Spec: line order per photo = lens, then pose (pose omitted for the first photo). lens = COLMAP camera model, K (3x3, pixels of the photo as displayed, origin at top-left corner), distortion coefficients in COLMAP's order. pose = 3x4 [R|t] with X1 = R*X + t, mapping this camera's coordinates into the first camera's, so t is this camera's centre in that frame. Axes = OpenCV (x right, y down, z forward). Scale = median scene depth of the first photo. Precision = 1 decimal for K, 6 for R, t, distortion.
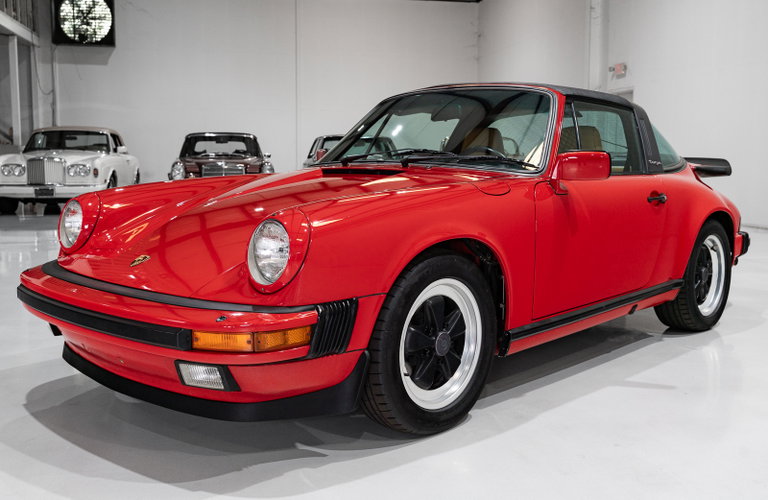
lens RADIAL K [[781.9, 0, 389.3], [0, 781.9, 238.7], [0, 0, 1]] dist [-0.004234, 0.018463]
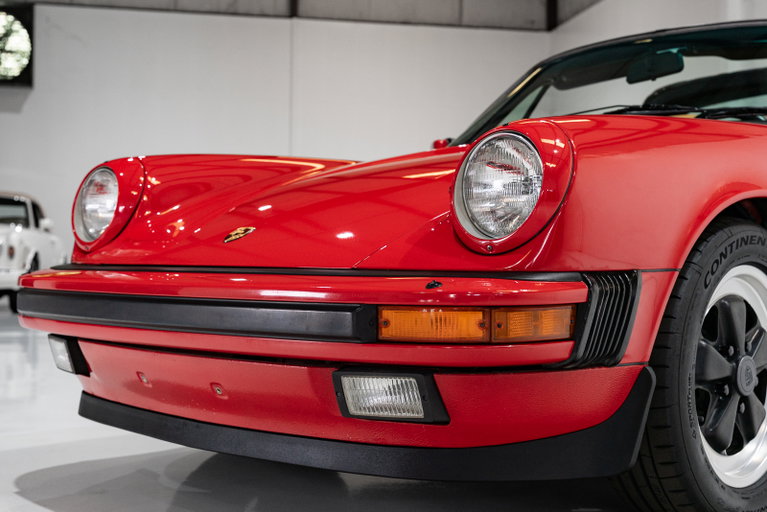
lens RADIAL K [[1124.2, 0, 383.5], [0, 1124.2, 256.0], [0, 0, 1]] dist [0.020394, 0.070106]
pose [[0.999895, 0.007276, -0.012567, -0.122099], [-0.008654, 0.993513, -0.113388, 0.088758], [0.011660, 0.113484, 0.993471, 0.083961]]
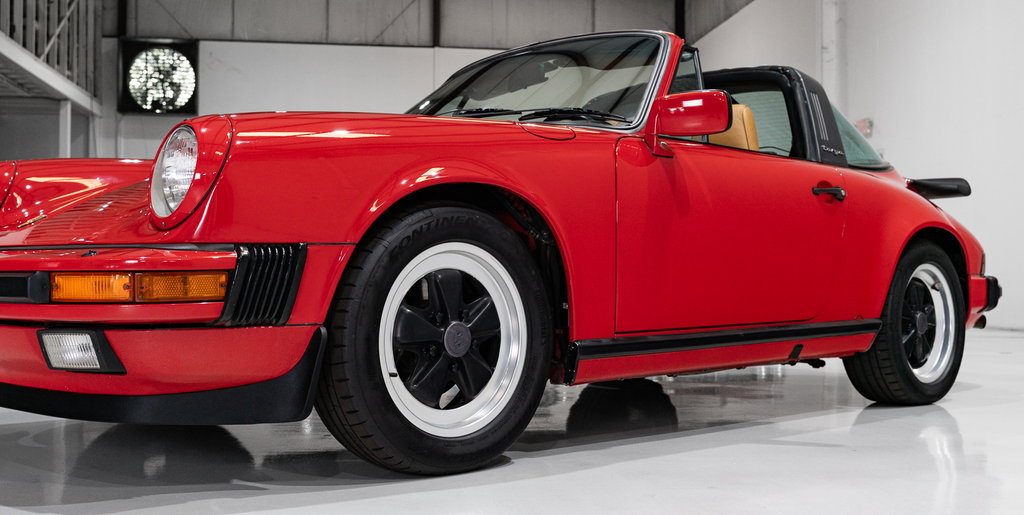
lens RADIAL K [[1064.5, 0, 512.0], [0, 1064.5, 257.5], [0, 0, 1]] dist [-0.000261, -0.002373]
pose [[0.997988, -0.002086, -0.063375, 0.107550], [-0.006012, 0.991842, -0.127331, 0.112055], [0.063124, 0.127456, 0.989833, 0.050987]]
